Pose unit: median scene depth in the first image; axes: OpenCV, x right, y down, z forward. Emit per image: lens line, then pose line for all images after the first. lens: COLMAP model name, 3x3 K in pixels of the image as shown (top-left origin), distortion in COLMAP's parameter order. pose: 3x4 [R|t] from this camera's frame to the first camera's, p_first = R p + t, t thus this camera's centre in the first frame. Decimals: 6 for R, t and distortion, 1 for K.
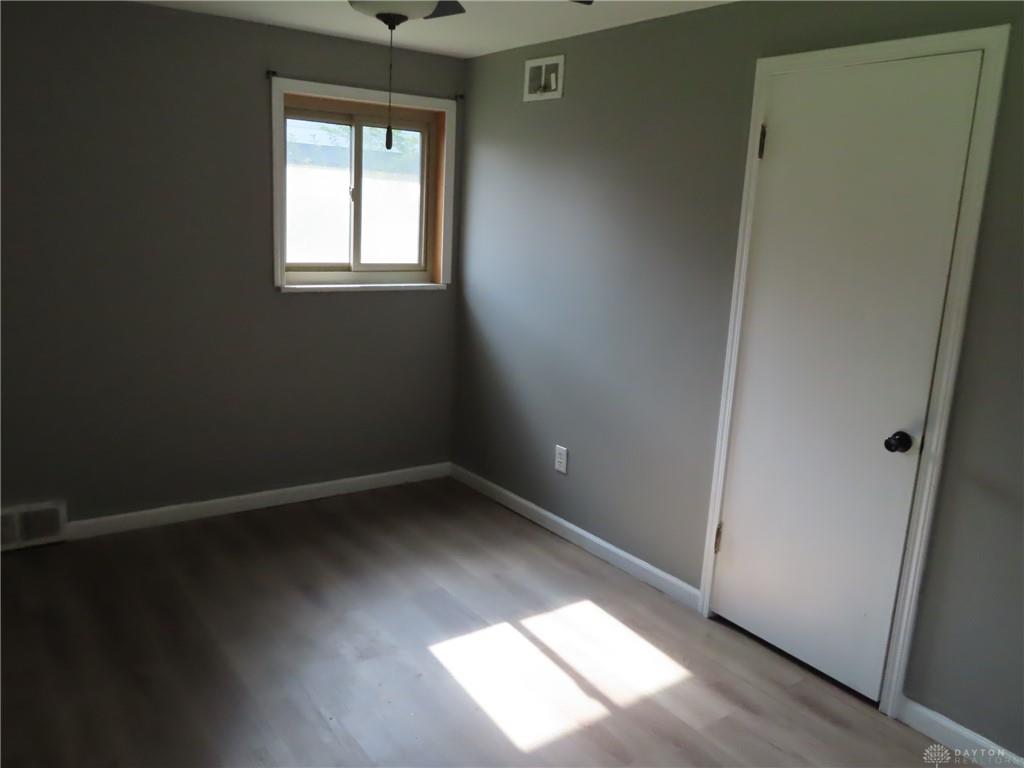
lens RADIAL K [[825.4, 0, 512.0], [0, 825.4, 384.0], [0, 0, 1]] dist [-0.006104, -0.002976]
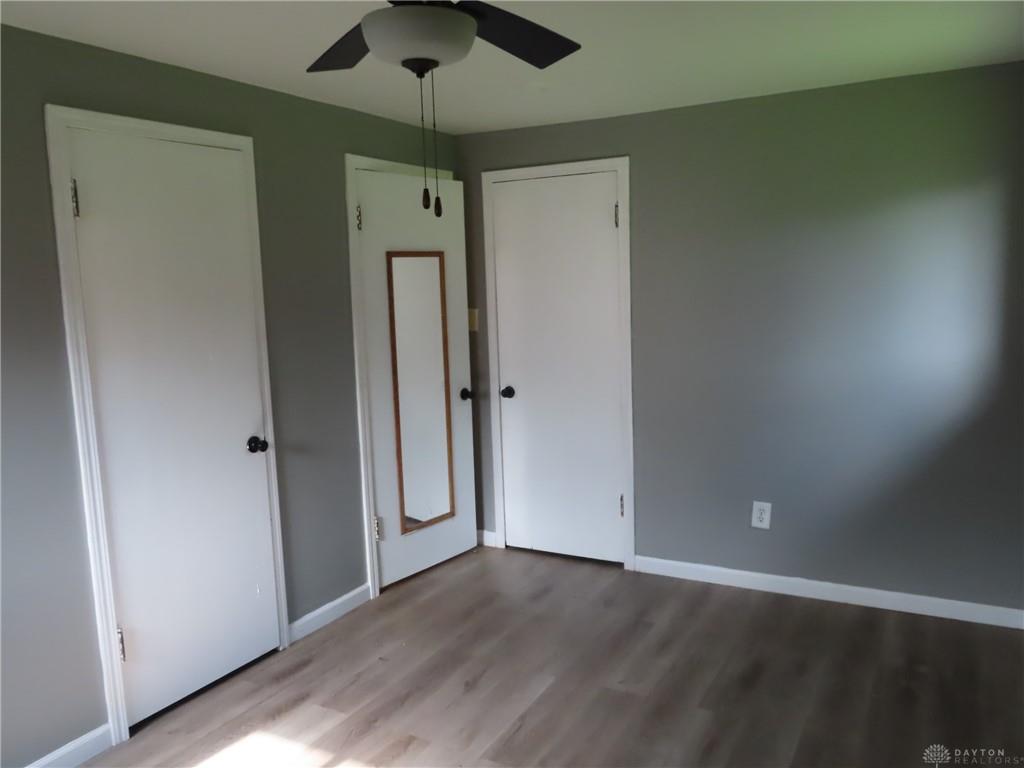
lens RADIAL K [[825.4, 0, 512.0], [0, 825.4, 384.0], [0, 0, 1]] dist [-0.006104, -0.002976]
pose [[-0.420963, -0.164154, 0.892101, -0.784874], [0.202108, 0.941791, 0.268668, -0.267333], [-0.884275, 0.293400, -0.363283, 1.028890]]
